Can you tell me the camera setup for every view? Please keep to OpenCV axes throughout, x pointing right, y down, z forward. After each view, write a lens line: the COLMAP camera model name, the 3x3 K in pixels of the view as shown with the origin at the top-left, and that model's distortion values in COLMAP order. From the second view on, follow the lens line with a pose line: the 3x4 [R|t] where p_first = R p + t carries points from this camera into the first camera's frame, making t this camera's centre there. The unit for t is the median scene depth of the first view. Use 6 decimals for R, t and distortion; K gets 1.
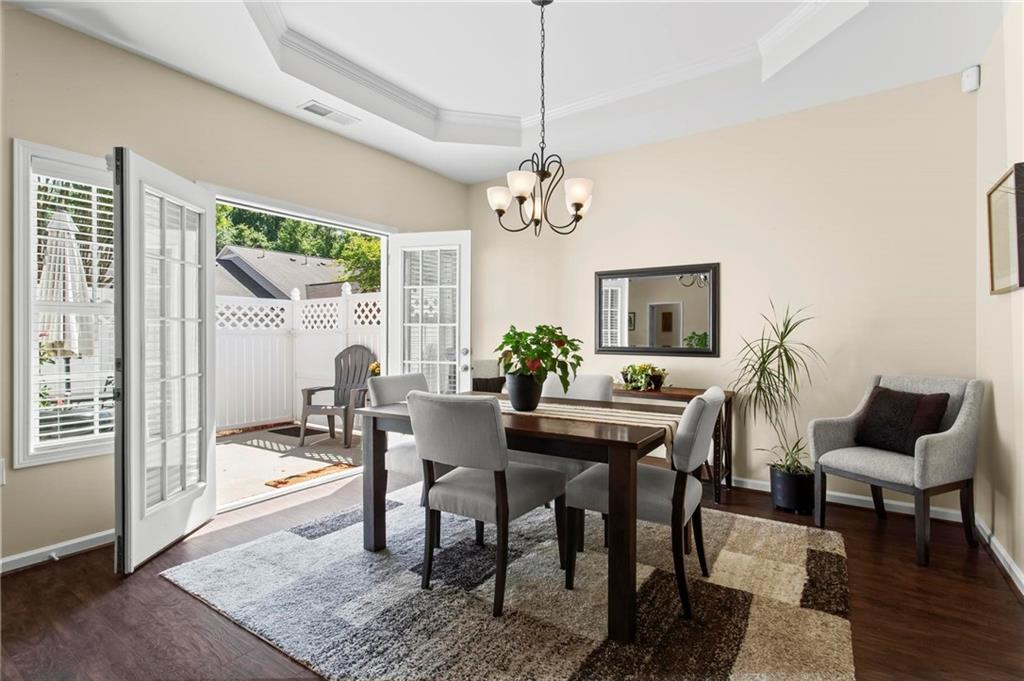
lens RADIAL K [[489.3, 0, 506.9], [0, 489.3, 335.2], [0, 0, 1]] dist [0.000784, 0.001568]
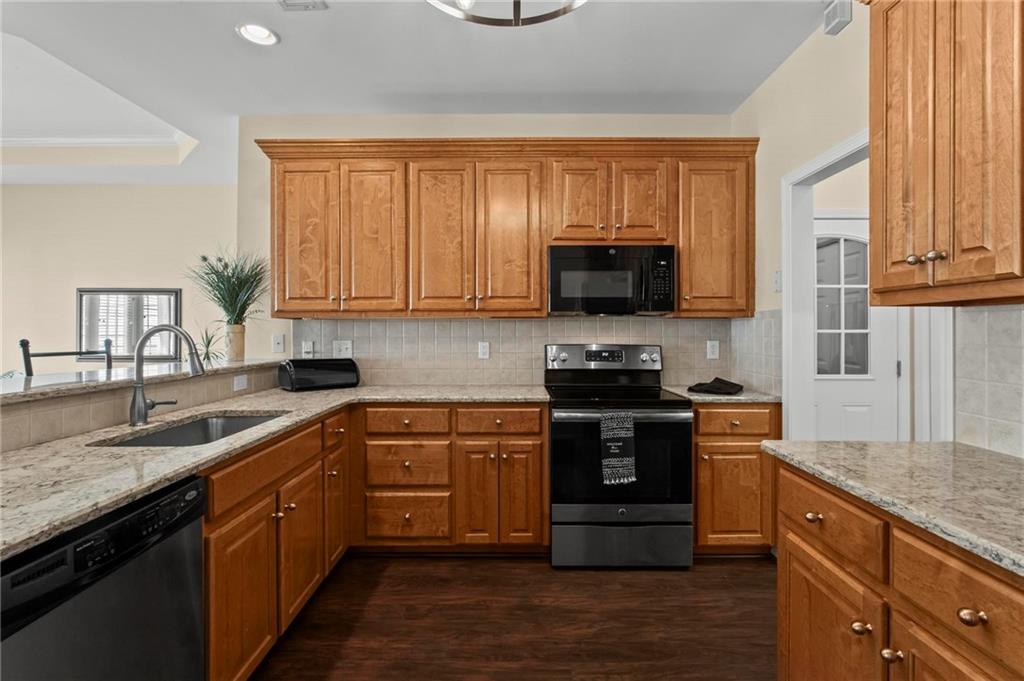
lens RADIAL K [[488.4, 0, 514.5], [0, 488.4, 332.2], [0, 0, 1]] dist [-0.002069, -0.000226]
pose [[0.826032, -0.000298, 0.563623, 0.616425], [-0.000024, 1.000000, 0.000565, -0.047812], [-0.563623, -0.000480, 0.826032, -0.812556]]
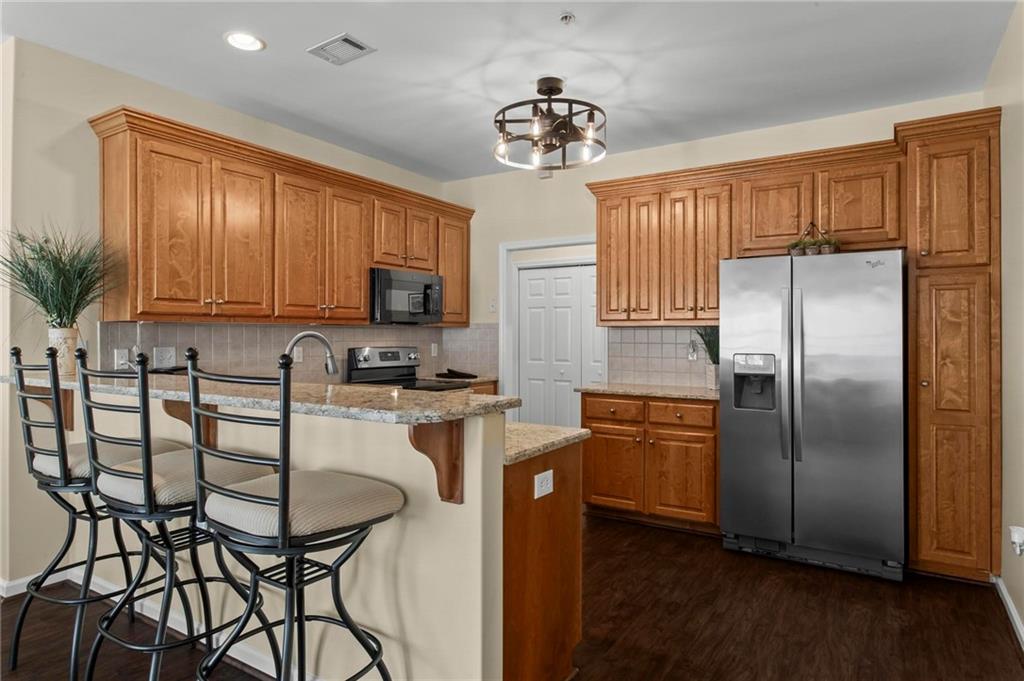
lens RADIAL K [[609.5, 0, 506.1], [0, 609.5, 333.0], [0, 0, 1]] dist [-0.000469, 0.001860]
pose [[-0.042450, 0.004700, 0.999088, -0.426776], [-0.001057, 0.999988, -0.004749, -0.052297], [-0.999098, -0.001258, -0.042445, -0.230772]]
